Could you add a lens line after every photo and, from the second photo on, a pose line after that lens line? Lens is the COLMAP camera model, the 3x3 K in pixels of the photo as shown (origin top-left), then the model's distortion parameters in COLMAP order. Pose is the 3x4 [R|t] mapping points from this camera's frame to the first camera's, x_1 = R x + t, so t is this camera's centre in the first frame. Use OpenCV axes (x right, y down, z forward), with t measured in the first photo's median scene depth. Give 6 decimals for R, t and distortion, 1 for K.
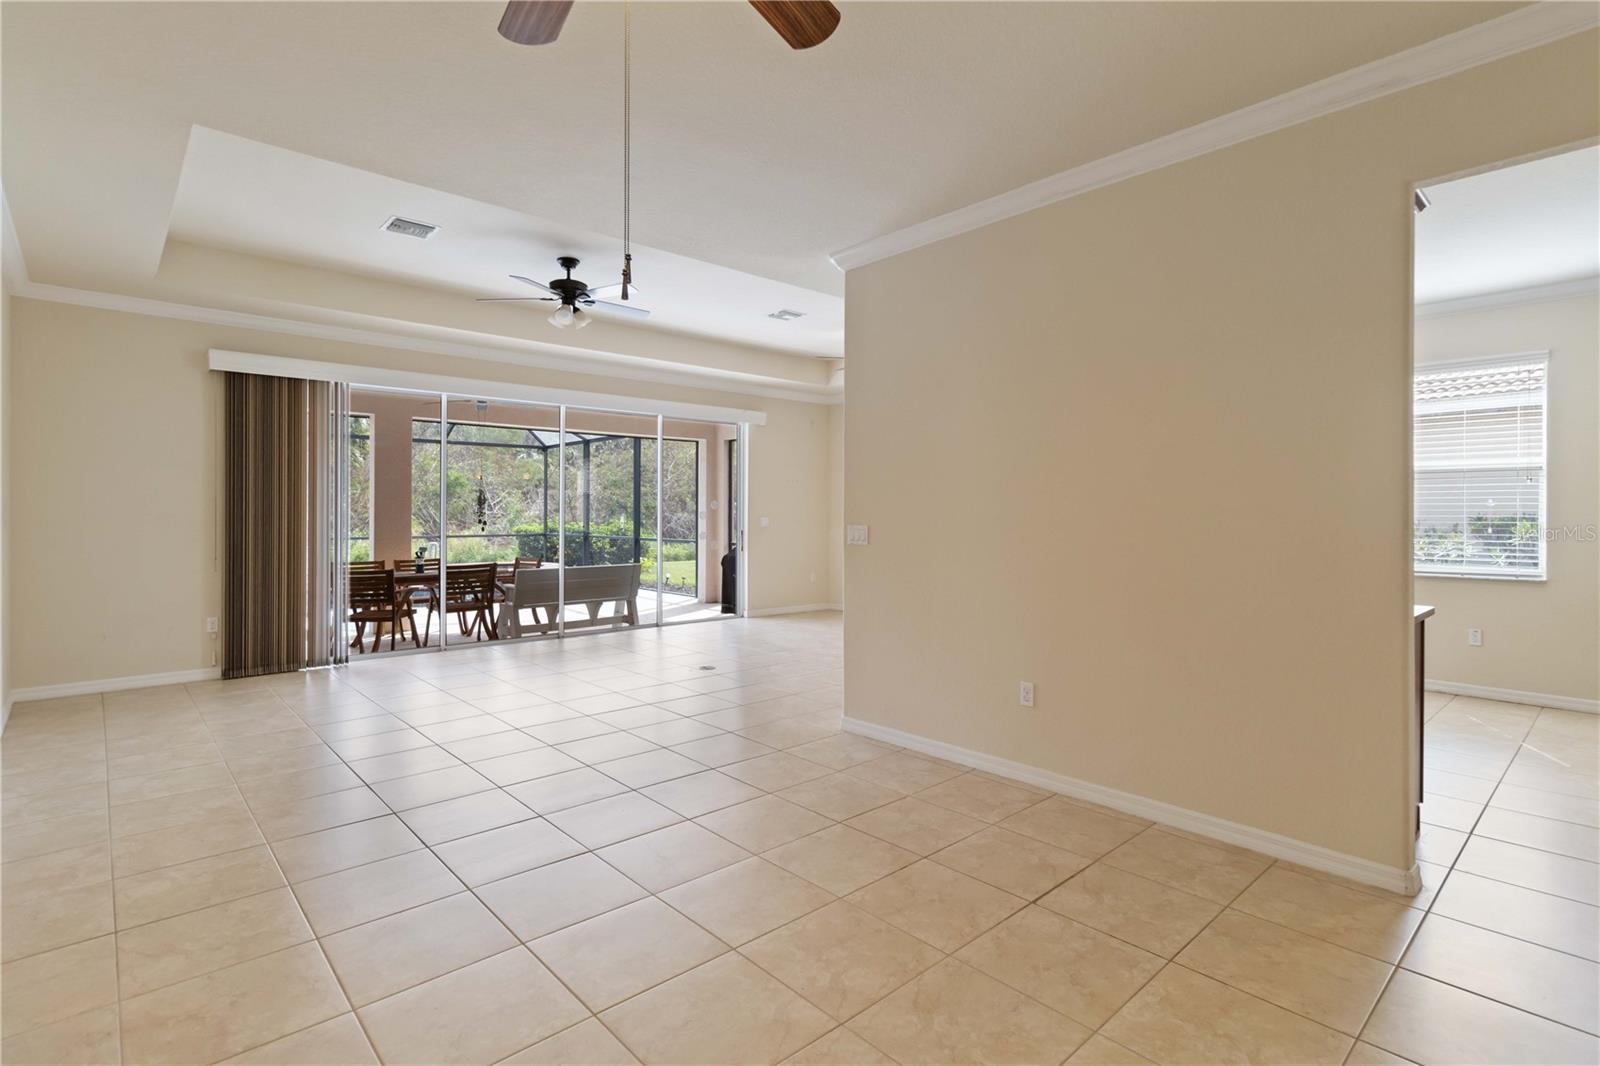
lens RADIAL K [[769.9, 0, 767.8], [0, 769.9, 516.7], [0, 0, 1]] dist [0.000976, 0.001760]
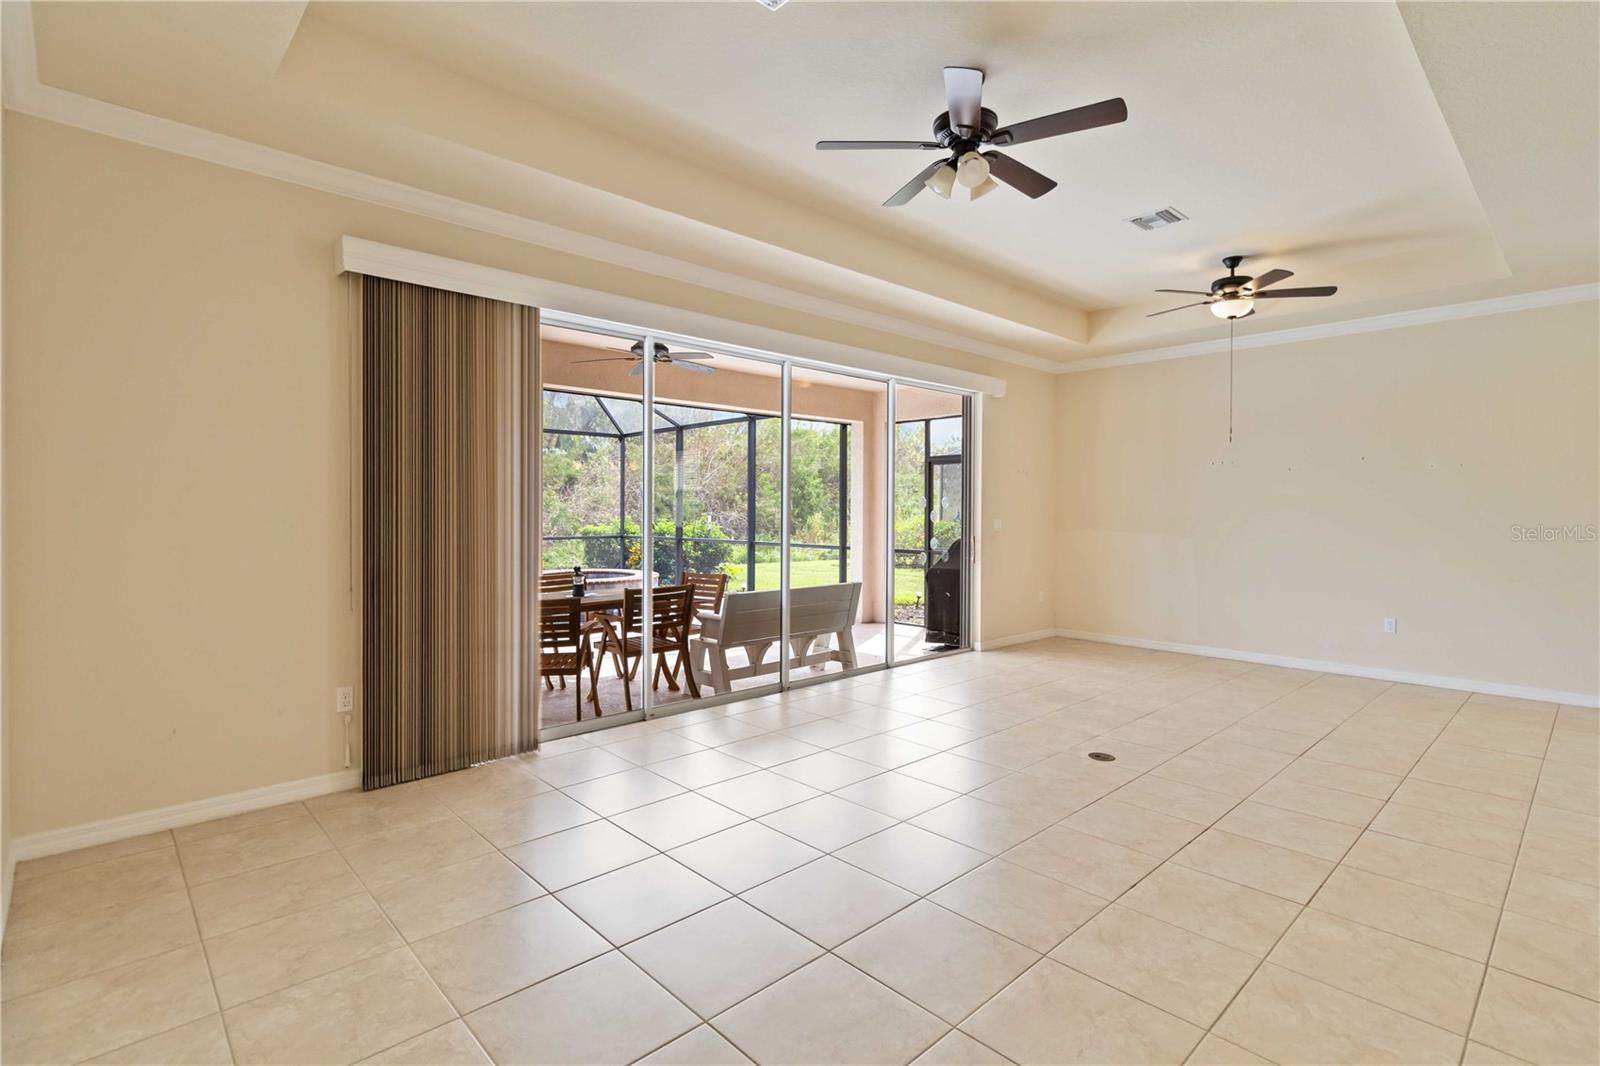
lens RADIAL K [[769.9, 0, 763.2], [0, 769.9, 523.5], [0, 0, 1]] dist [0.000976, 0.001760]
pose [[0.999918, 0.001321, 0.012708, -0.270943], [-0.001455, 0.999944, 0.010523, -0.002162], [-0.012693, -0.010541, 0.999864, 0.268132]]
